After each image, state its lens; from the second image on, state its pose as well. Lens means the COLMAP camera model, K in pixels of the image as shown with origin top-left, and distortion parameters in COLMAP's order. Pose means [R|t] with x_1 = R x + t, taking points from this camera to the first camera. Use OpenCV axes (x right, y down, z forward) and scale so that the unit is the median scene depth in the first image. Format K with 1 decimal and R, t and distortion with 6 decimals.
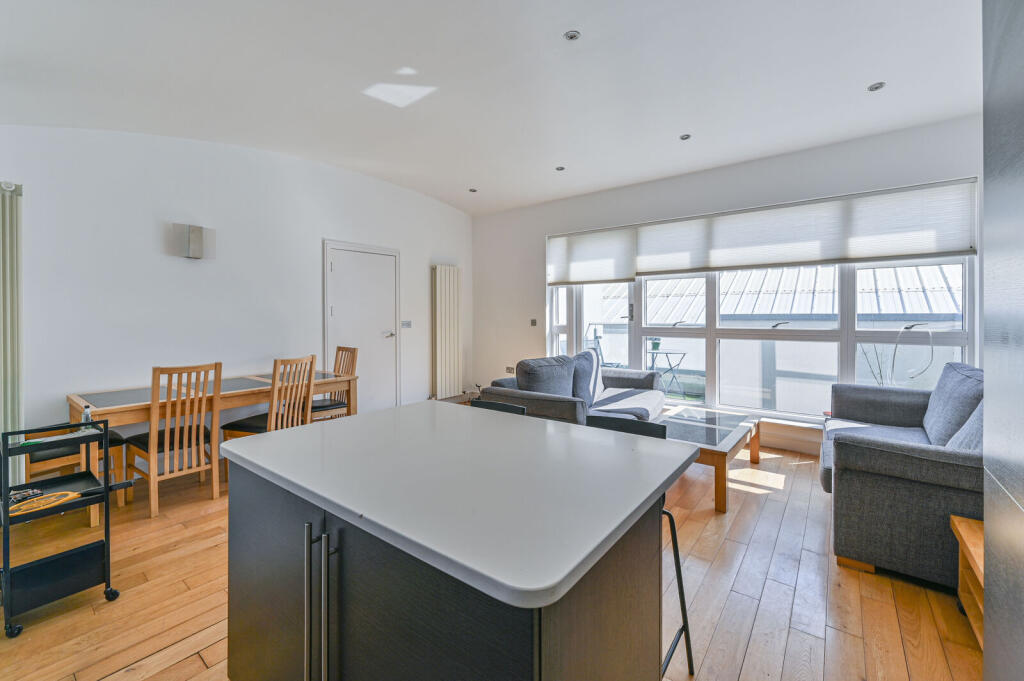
lens RADIAL K [[417.1, 0, 532.7], [0, 417.1, 317.7], [0, 0, 1]] dist [0.000865, 0.000265]
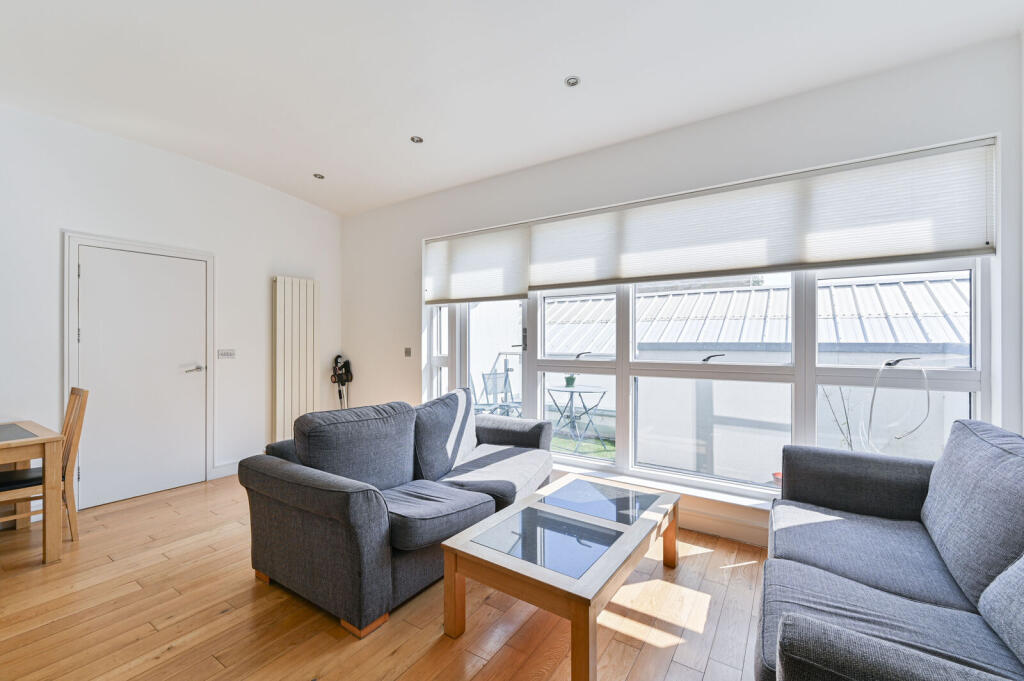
lens RADIAL K [[417.1, 0, 511.9], [0, 417.1, 341.8], [0, 0, 1]] dist [0.000865, 0.000265]
pose [[0.999214, 0.004951, 0.039331, 0.206459], [-0.004639, 0.999957, -0.008035, -0.002826], [-0.039369, 0.007846, 0.999194, 0.279785]]
